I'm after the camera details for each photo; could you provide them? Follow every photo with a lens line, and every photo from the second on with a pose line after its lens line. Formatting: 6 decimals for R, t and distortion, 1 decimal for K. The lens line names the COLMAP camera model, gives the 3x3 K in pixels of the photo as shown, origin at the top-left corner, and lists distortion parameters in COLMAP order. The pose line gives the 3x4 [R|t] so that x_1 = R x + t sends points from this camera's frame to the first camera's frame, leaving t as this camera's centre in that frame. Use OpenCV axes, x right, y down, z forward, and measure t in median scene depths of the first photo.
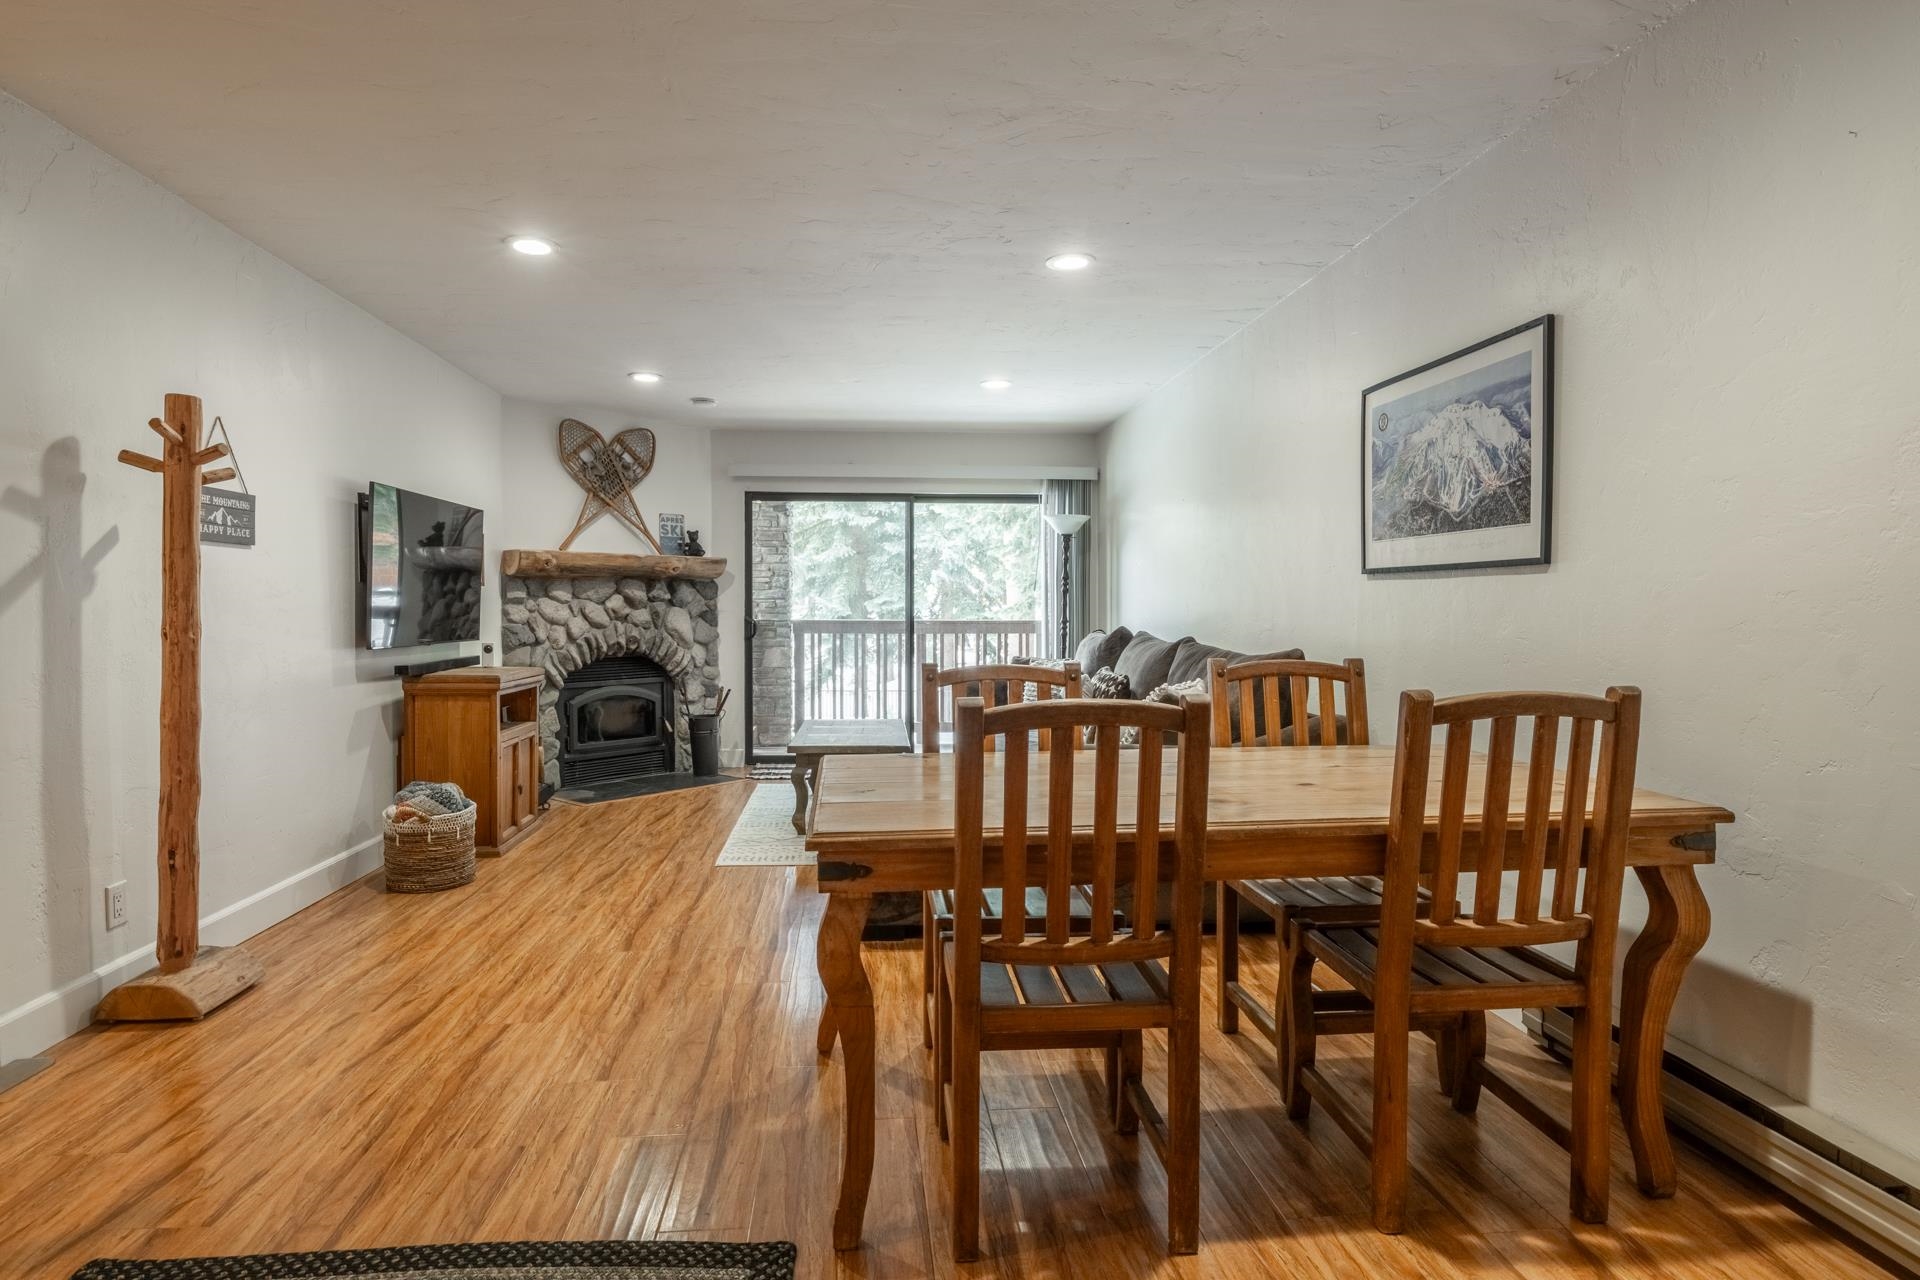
lens RADIAL K [[1034.8, 0, 934.9], [0, 1034.8, 634.1], [0, 0, 1]] dist [-0.001765, -0.001208]
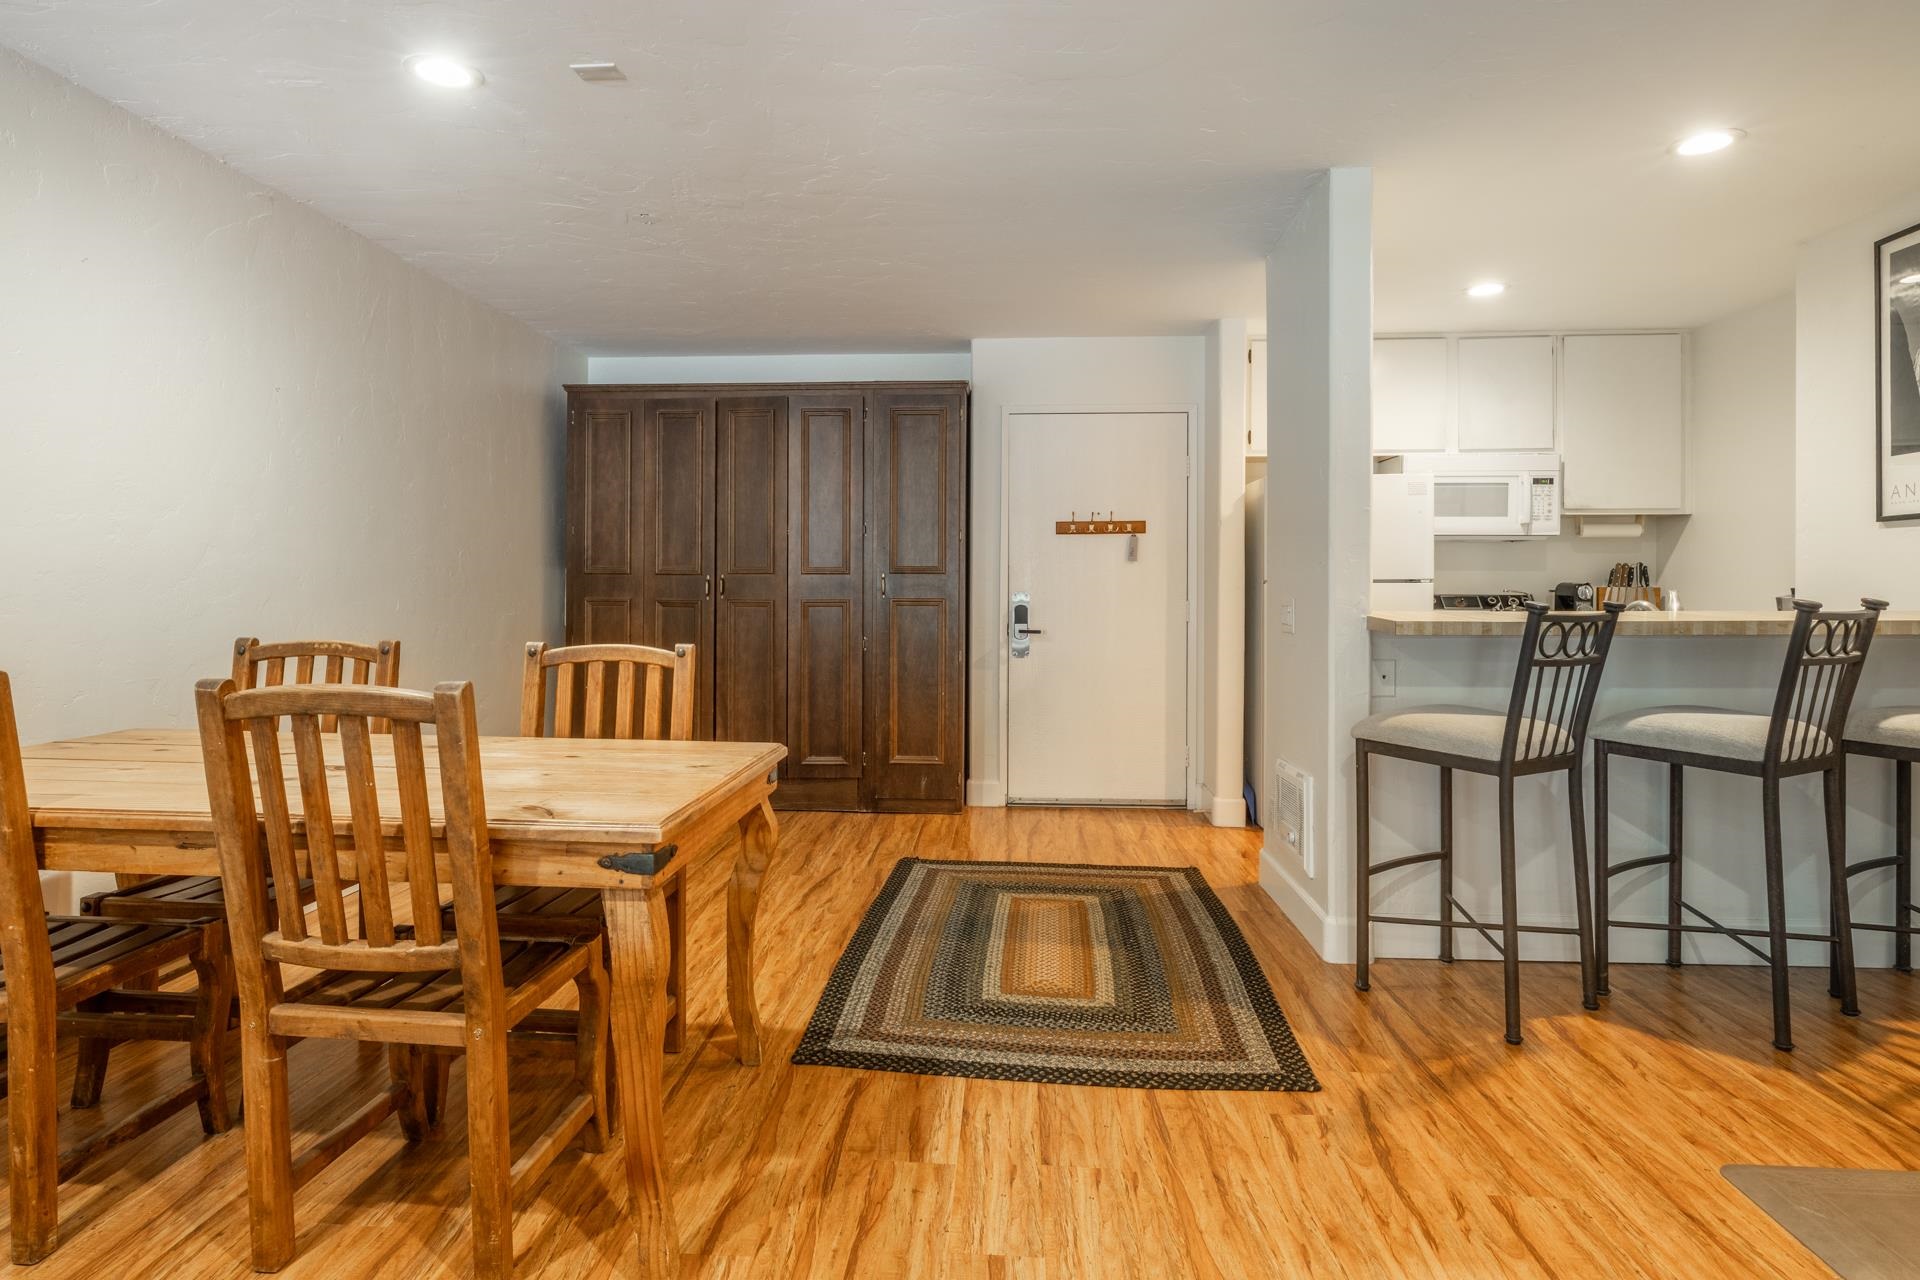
lens RADIAL K [[1034.8, 0, 940.8], [0, 1034.8, 598.9], [0, 0, 1]] dist [-0.001765, -0.001208]
pose [[-0.988470, -0.002804, 0.151393, -0.272063], [0.002613, 0.999364, 0.035570, -0.028330], [-0.151396, 0.035555, -0.987833, 1.174228]]
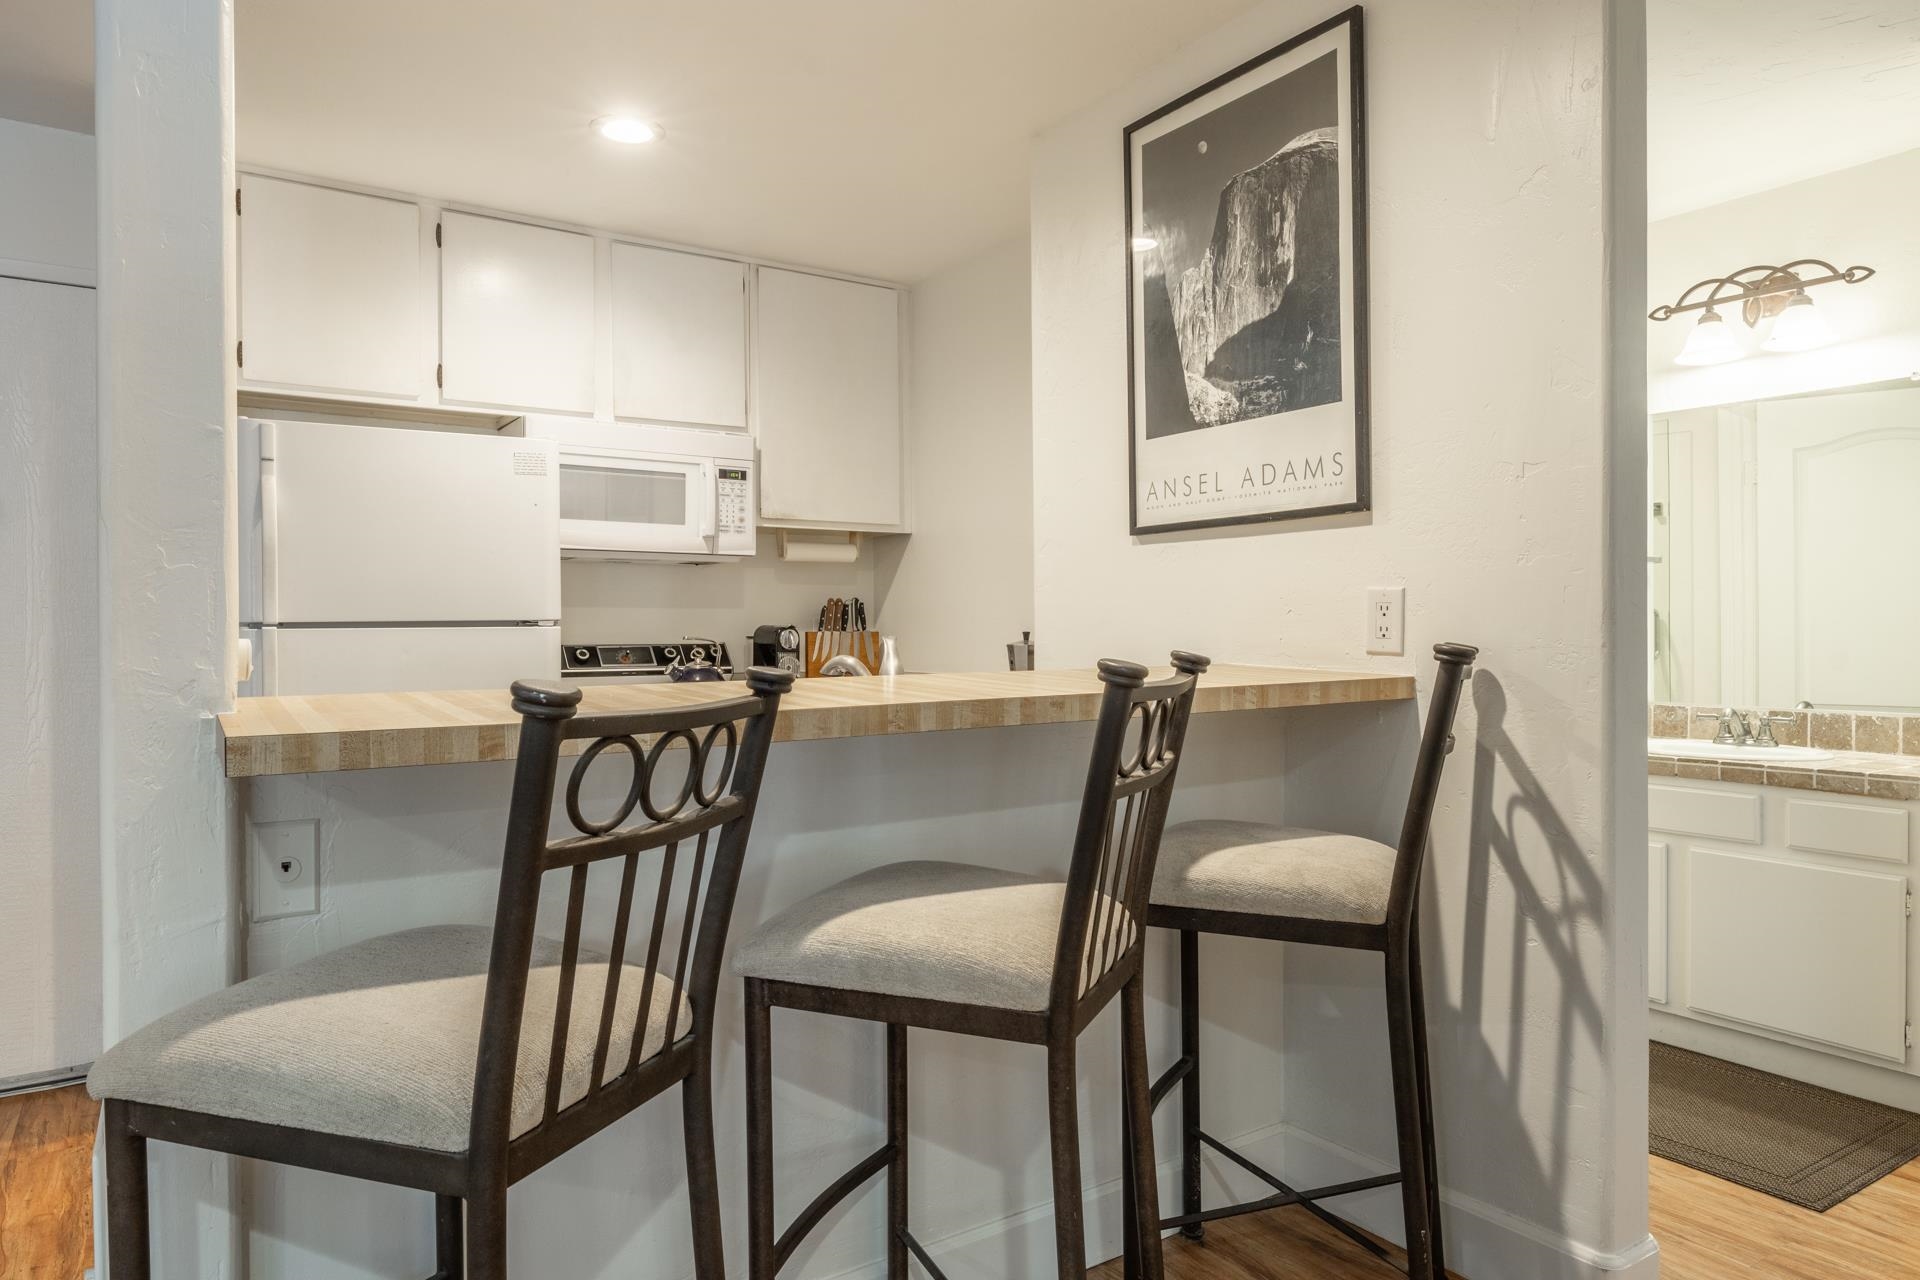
lens RADIAL K [[1168.9, 0, 948.4], [0, 1168.9, 636.7], [0, 0, 1]] dist [-0.015615, 0.011792]
pose [[-0.873262, 0.006968, -0.487201, -0.521006], [-0.007231, 0.999602, 0.027259, -0.018329], [0.487197, 0.027327, -0.872864, 0.686377]]
